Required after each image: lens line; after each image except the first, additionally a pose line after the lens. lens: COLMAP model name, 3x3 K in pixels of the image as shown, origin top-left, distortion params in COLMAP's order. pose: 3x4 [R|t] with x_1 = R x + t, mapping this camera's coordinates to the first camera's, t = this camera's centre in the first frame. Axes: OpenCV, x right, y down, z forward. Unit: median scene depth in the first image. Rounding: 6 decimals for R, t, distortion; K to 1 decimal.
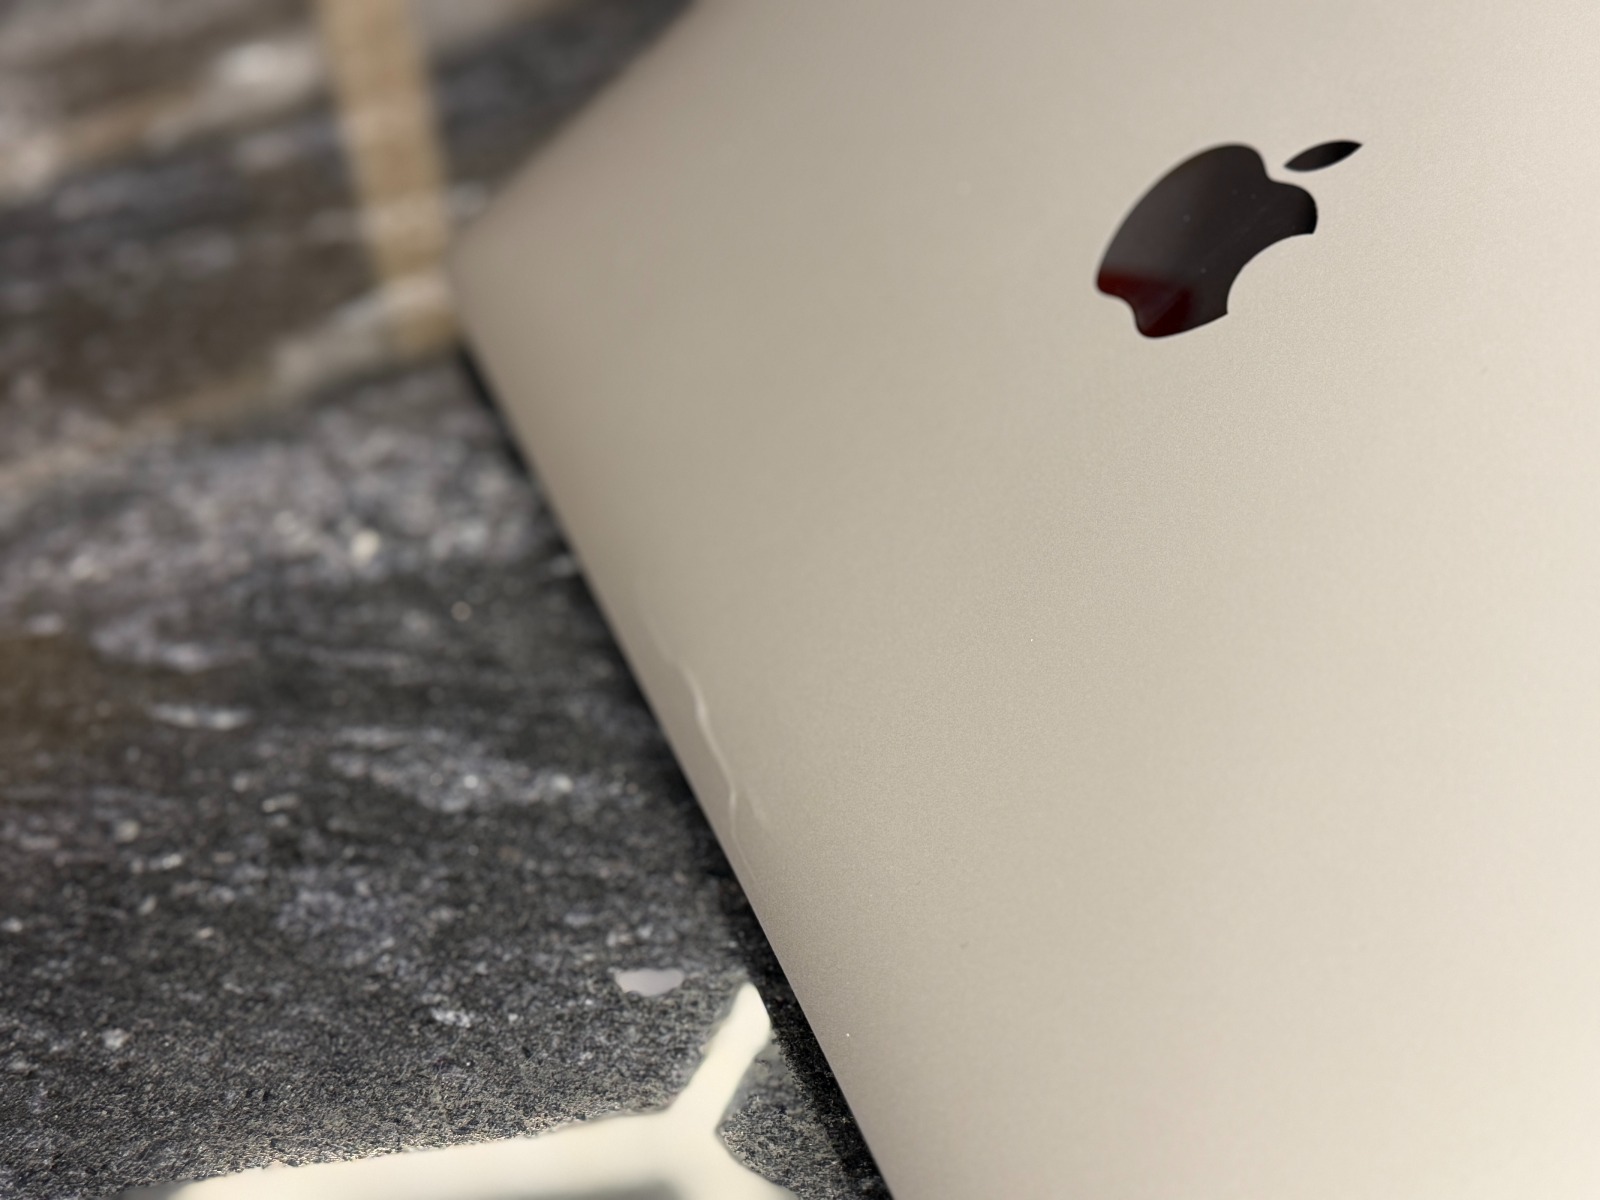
lens RADIAL K [[2117.9, 0, 800.0], [0, 2117.9, 600.0], [0, 0, 1]] dist [0.213952, -0.571657]
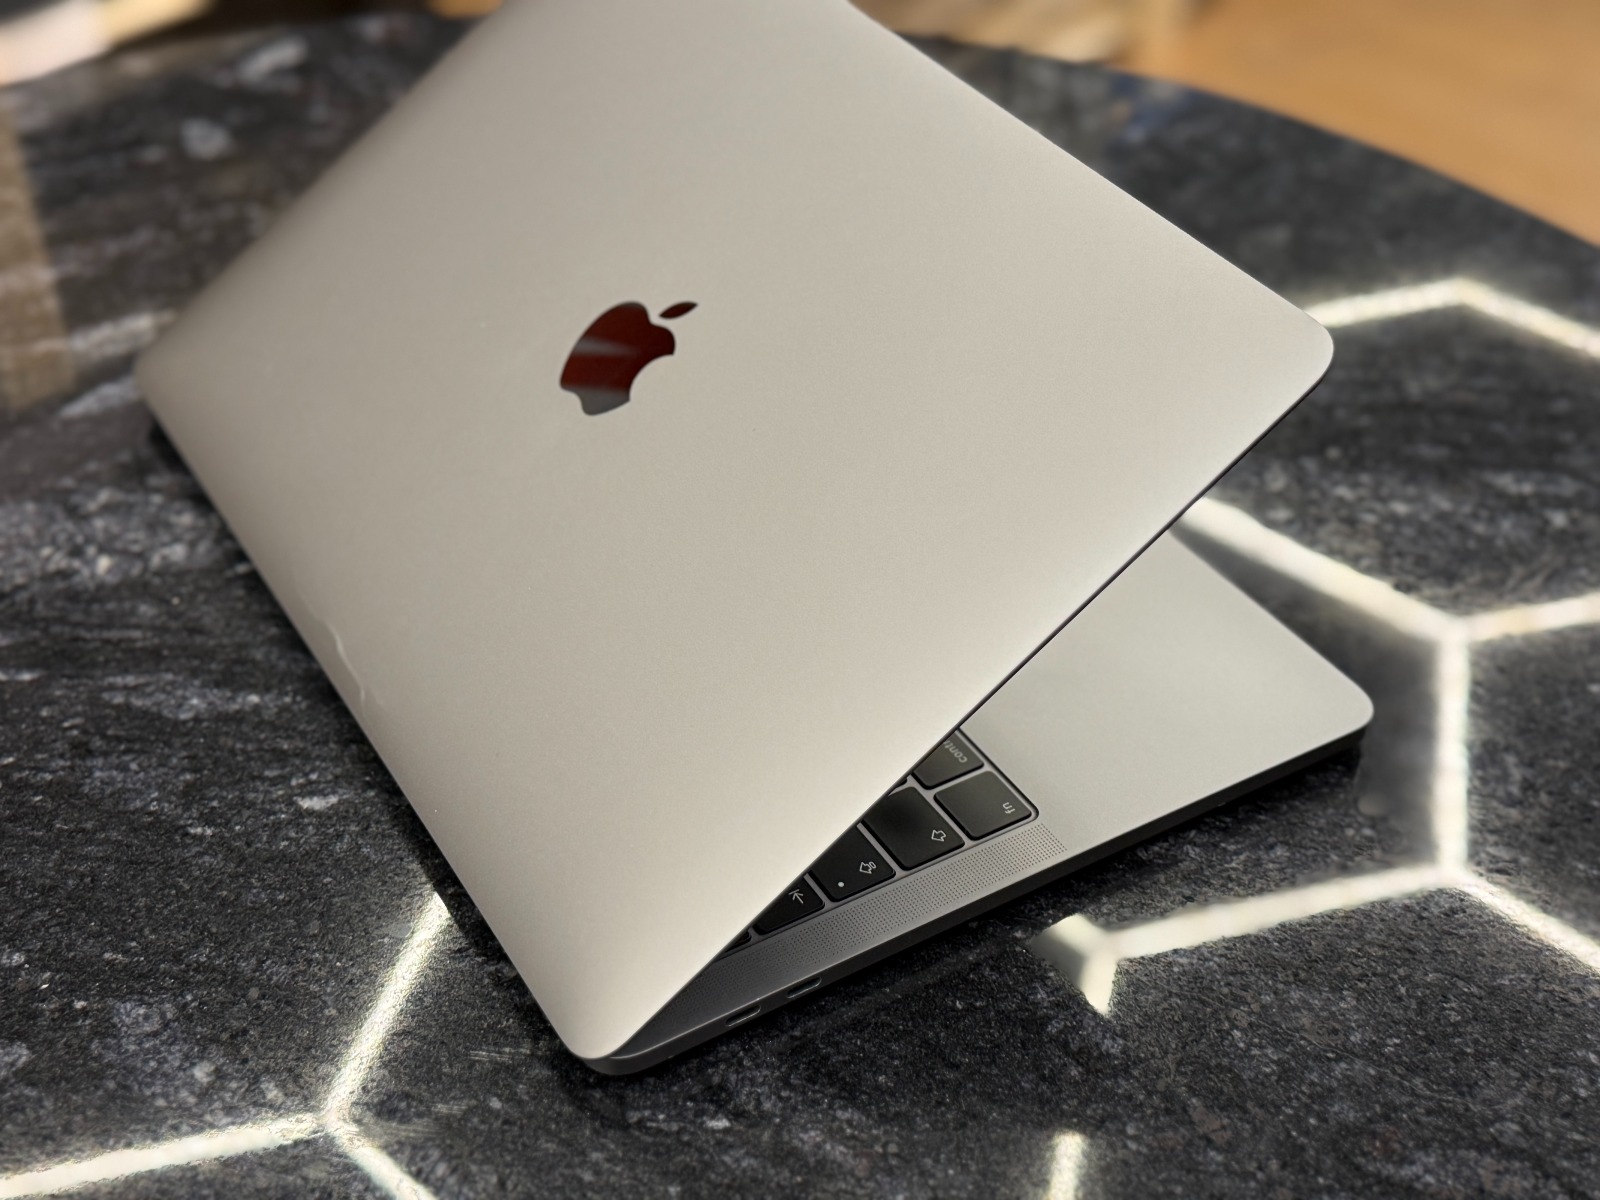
lens RADIAL K [[2117.9, 0, 800.0], [0, 2117.9, 600.0], [0, 0, 1]] dist [0.213952, -0.571657]
pose [[0.982308, -0.059613, 0.177533, 0.012963], [0.060996, 0.998135, -0.002339, 0.041724], [-0.177063, 0.013127, 0.984112, -0.722763]]
